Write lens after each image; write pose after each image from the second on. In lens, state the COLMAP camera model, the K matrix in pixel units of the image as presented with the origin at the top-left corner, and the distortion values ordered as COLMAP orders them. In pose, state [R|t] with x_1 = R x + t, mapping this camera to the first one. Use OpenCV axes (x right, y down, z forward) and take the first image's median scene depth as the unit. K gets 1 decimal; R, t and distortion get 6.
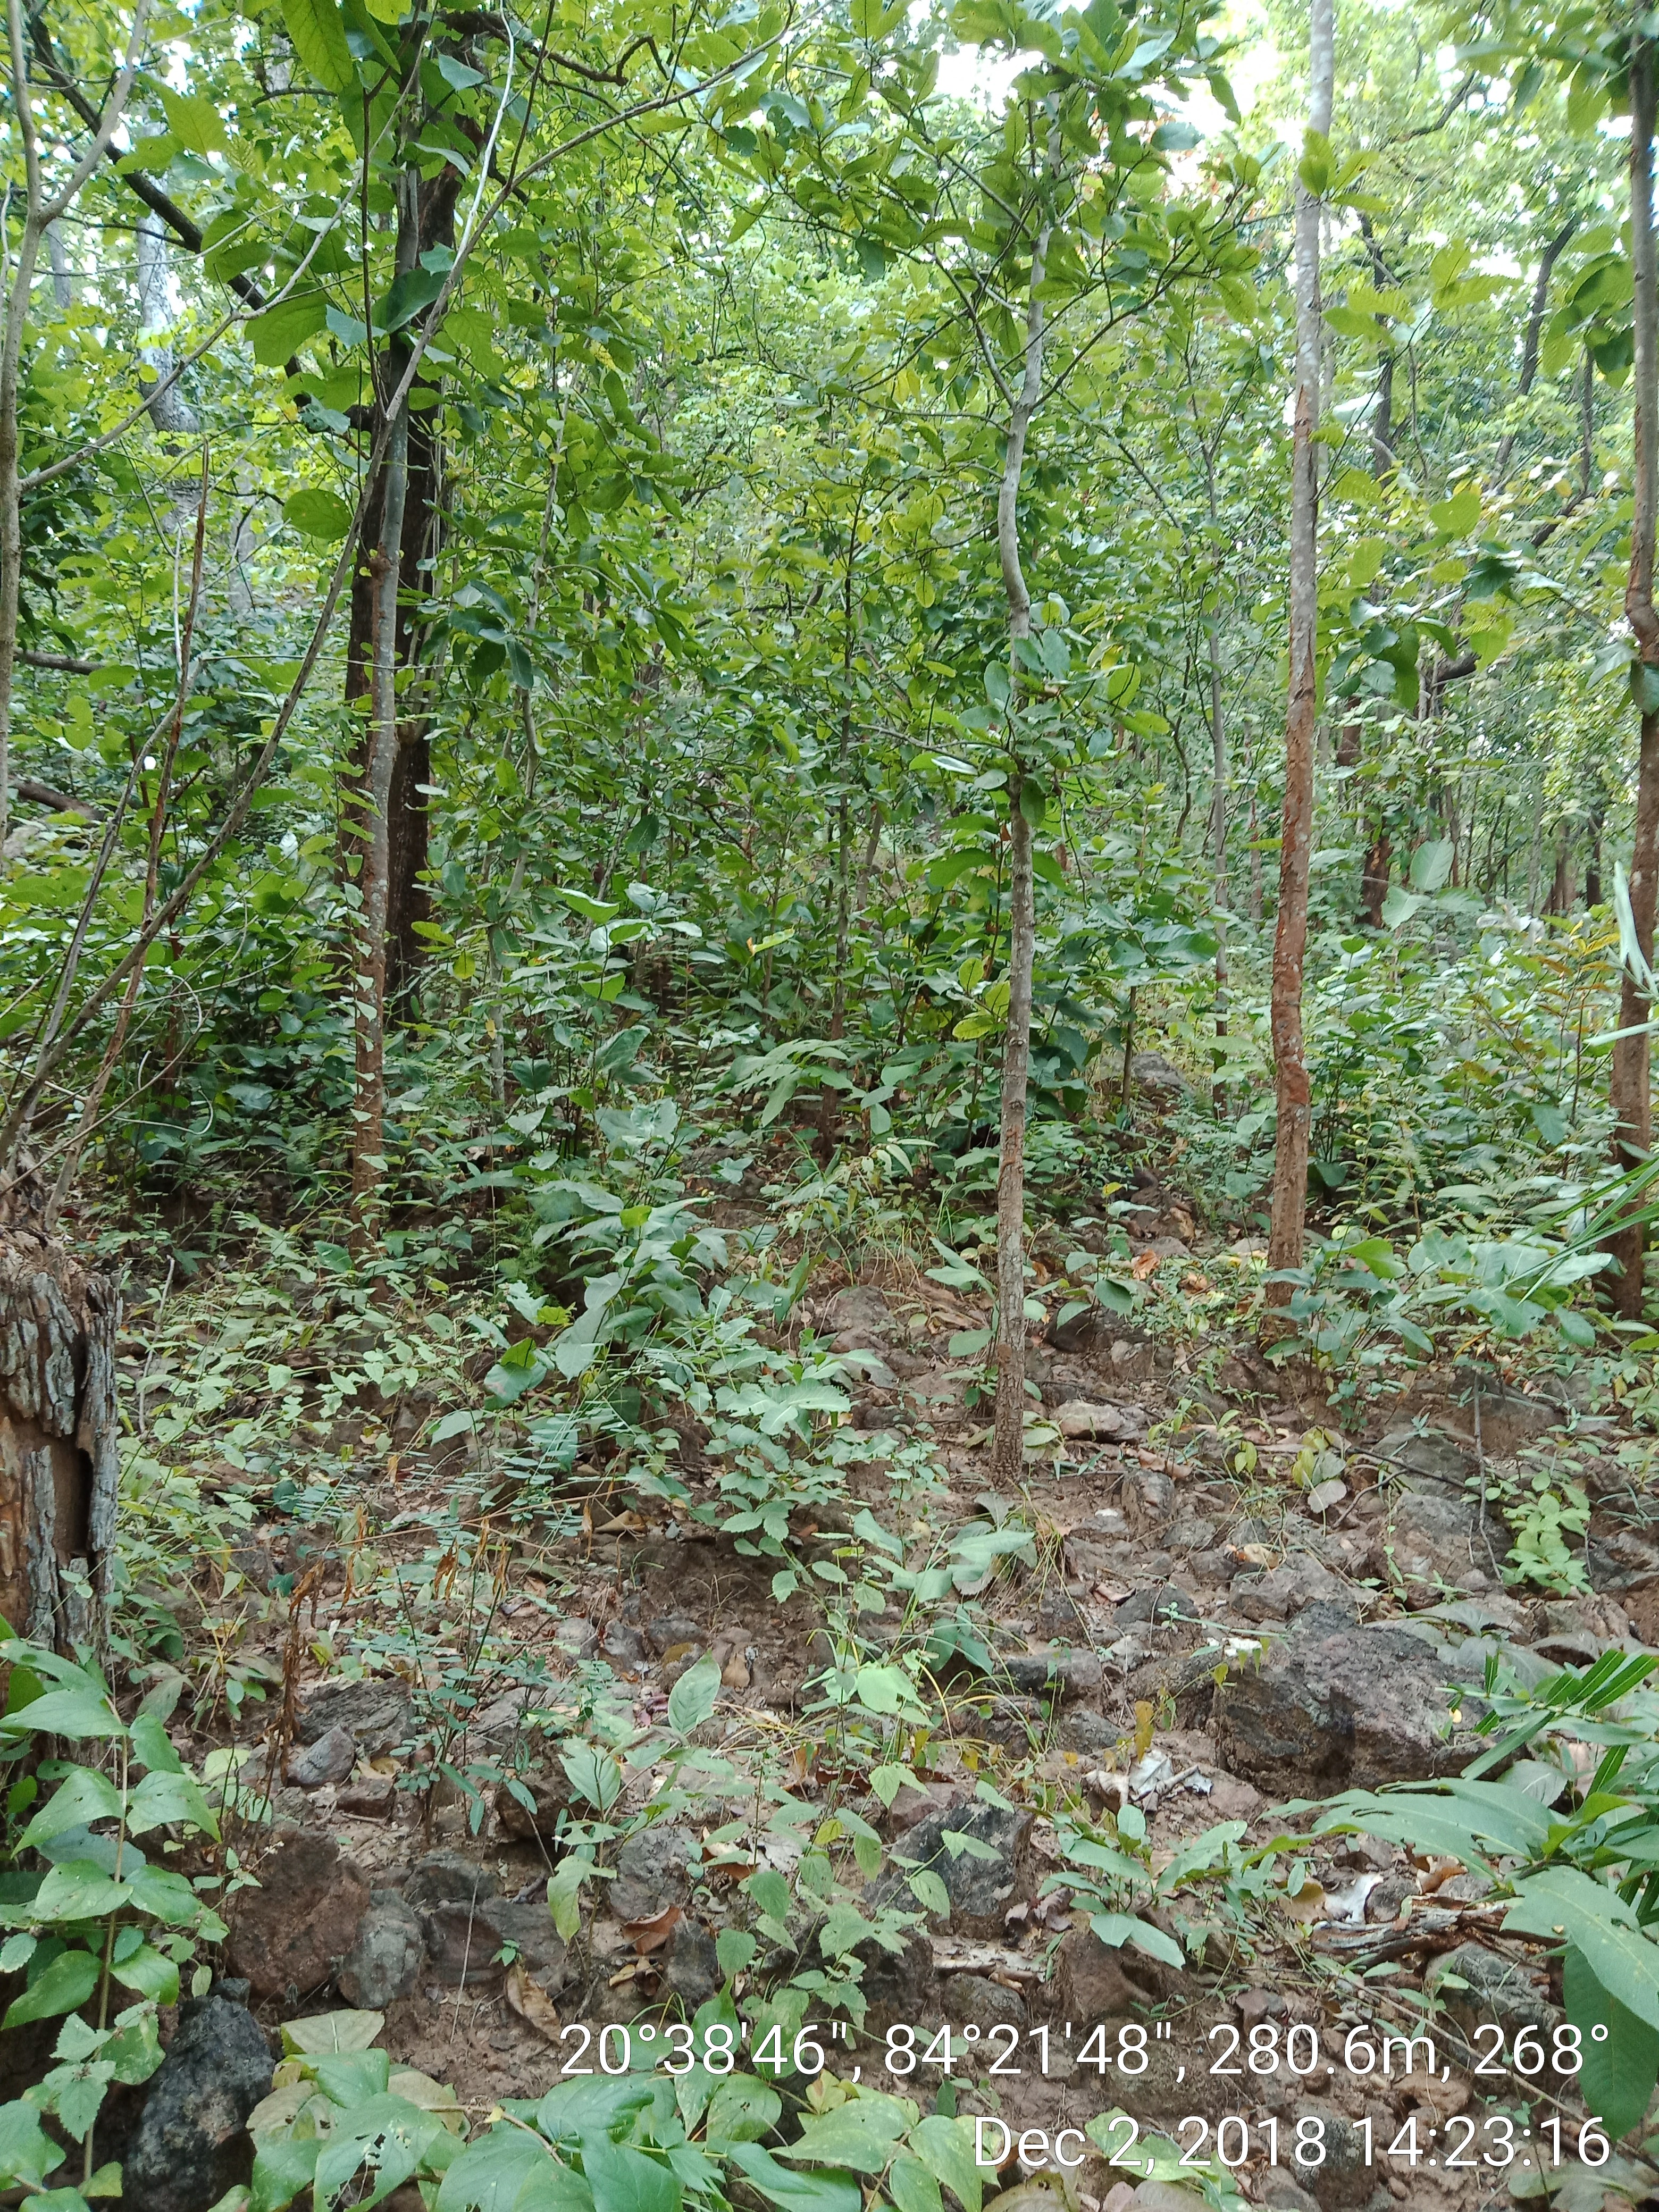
lens RADIAL K [[1628.8, 0, 842.0], [0, 1628.8, 1098.3], [0, 0, 1]] dist [0.003895, -0.007289]
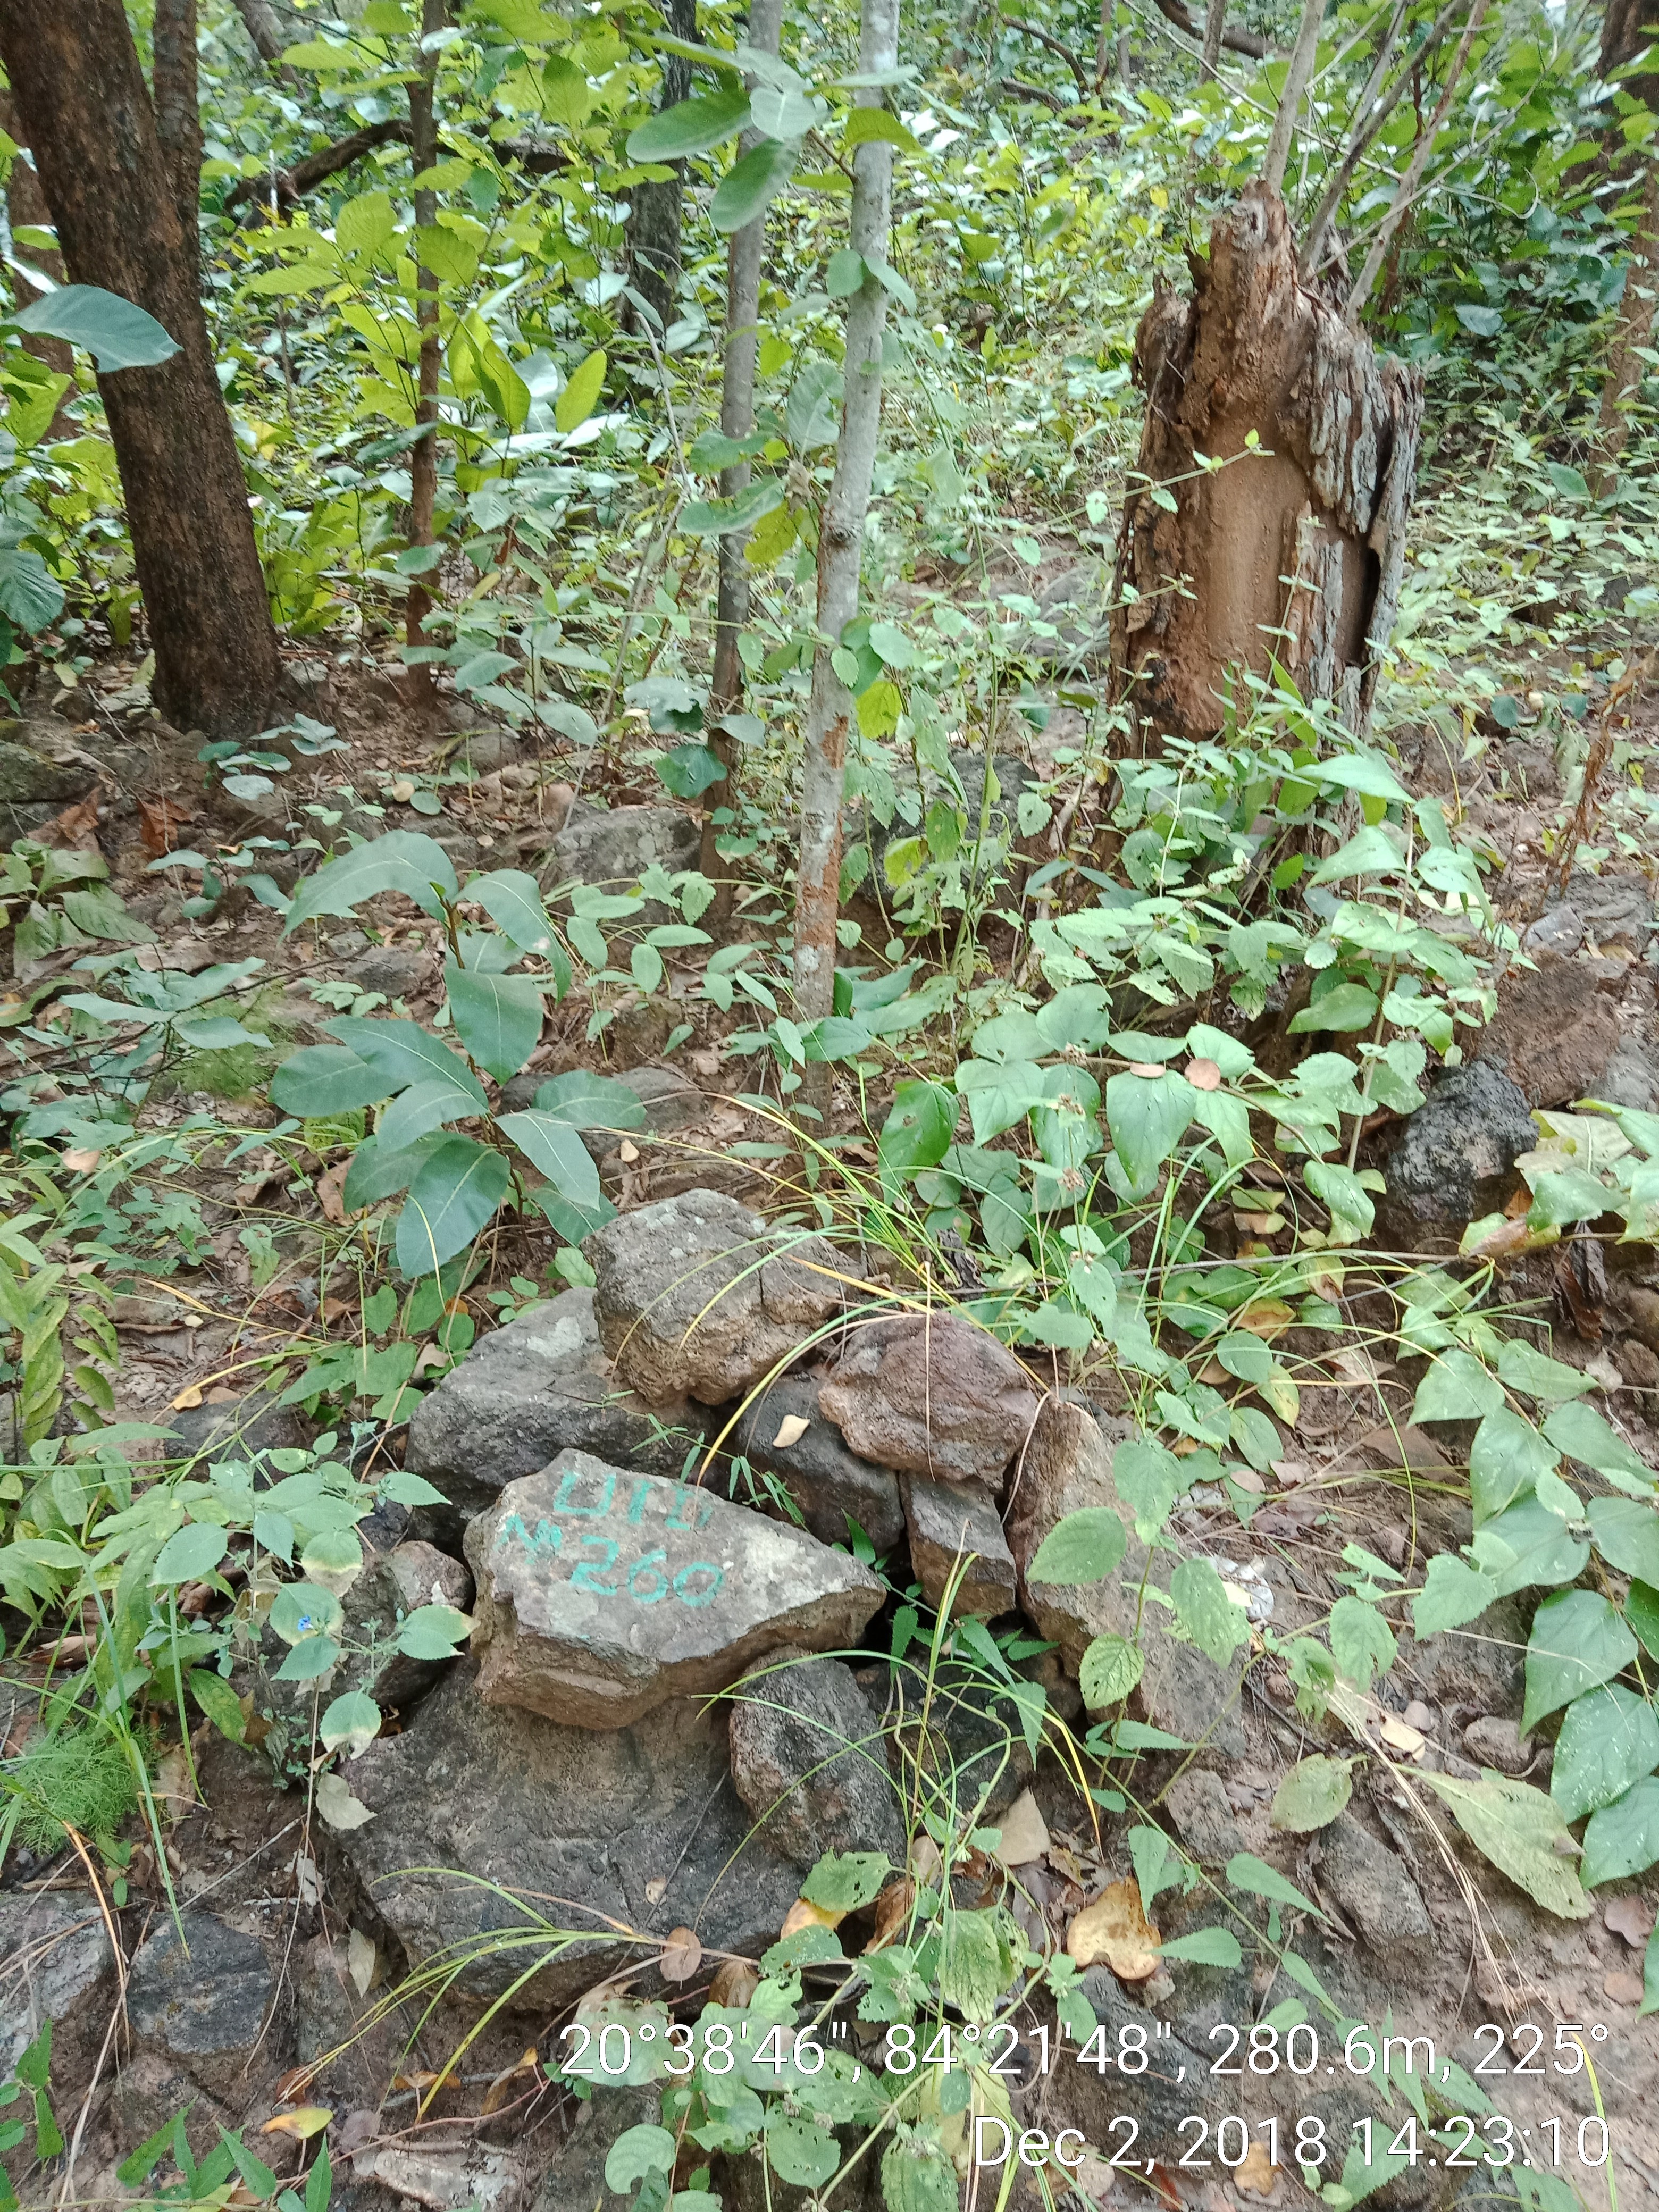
lens RADIAL K [[1628.8, 0, 839.5], [0, 1628.8, 1105.5], [0, 0, 1]] dist [0.003895, -0.007289]
pose [[0.798628, 0.239947, -0.551923, -0.074344], [-0.017869, 0.926132, 0.376777, 0.109783], [0.601560, -0.291042, 0.743922, 0.002594]]
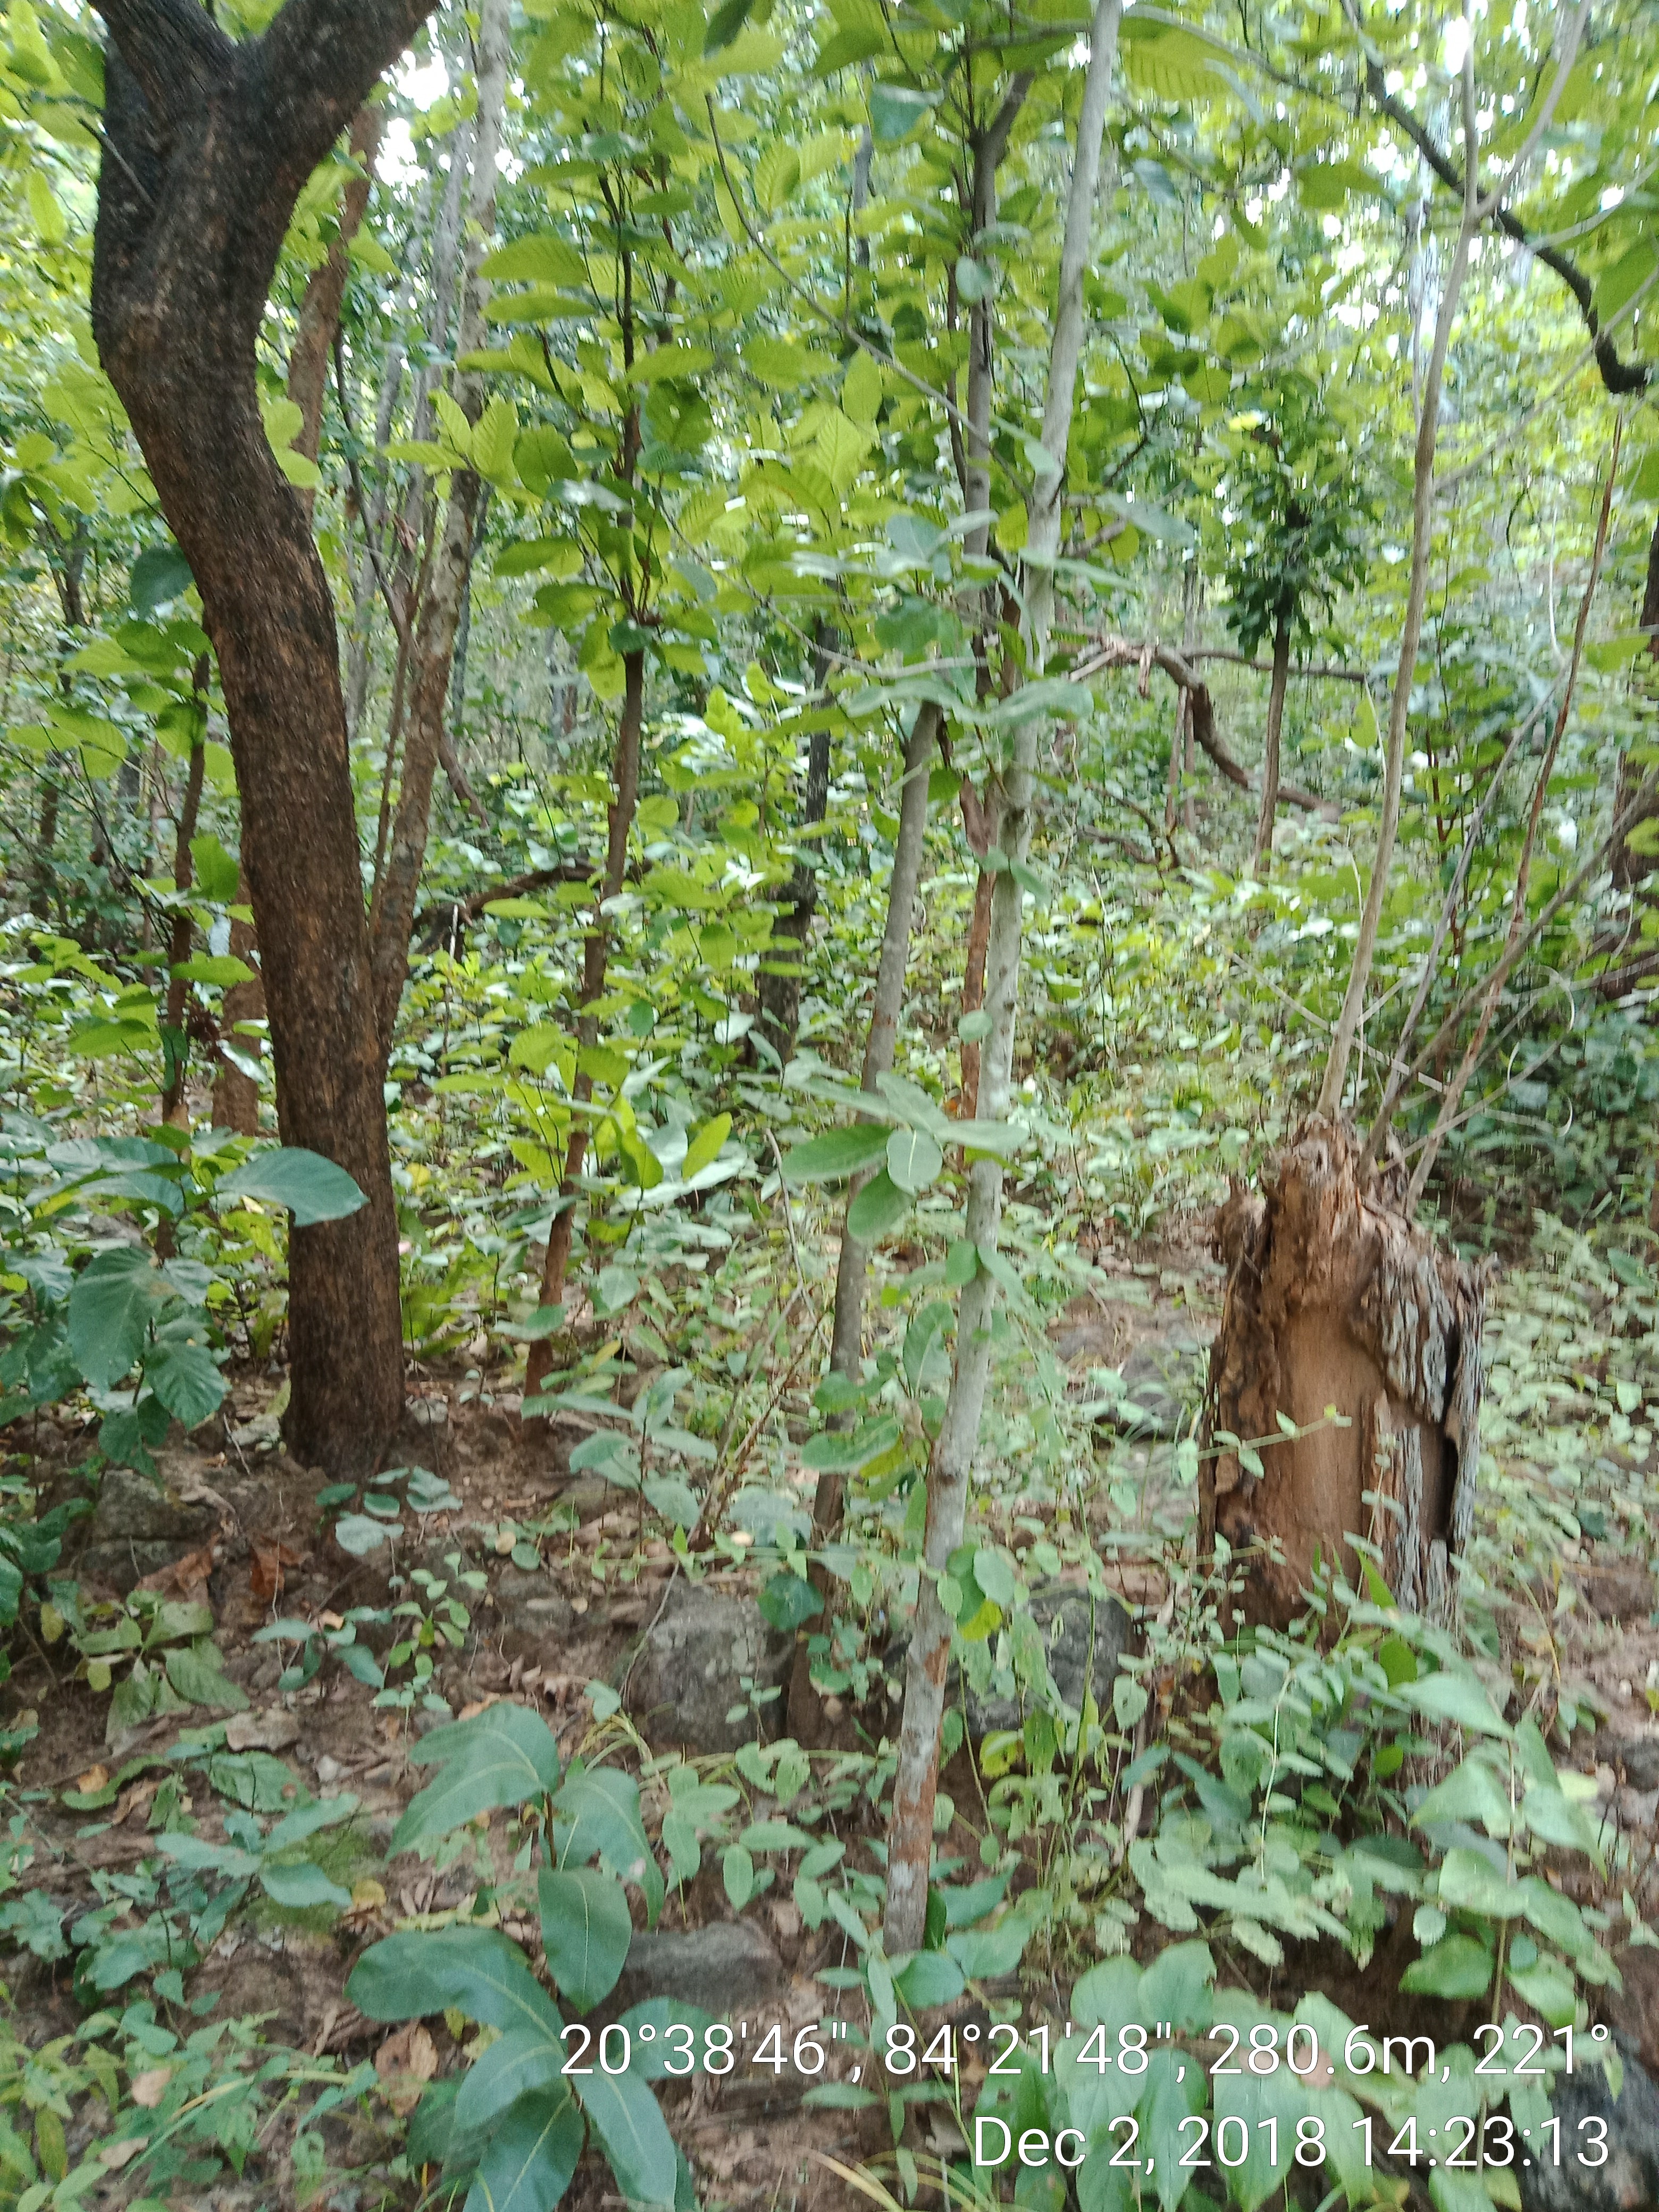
lens RADIAL K [[1628.8, 0, 836.7], [0, 1628.8, 1103.5], [0, 0, 1]] dist [0.003895, -0.007289]
pose [[0.762284, 0.056516, -0.644770, -0.078565], [-0.051471, 0.998319, 0.026653, 0.001287], [0.645192, 0.012870, 0.763912, -0.012883]]
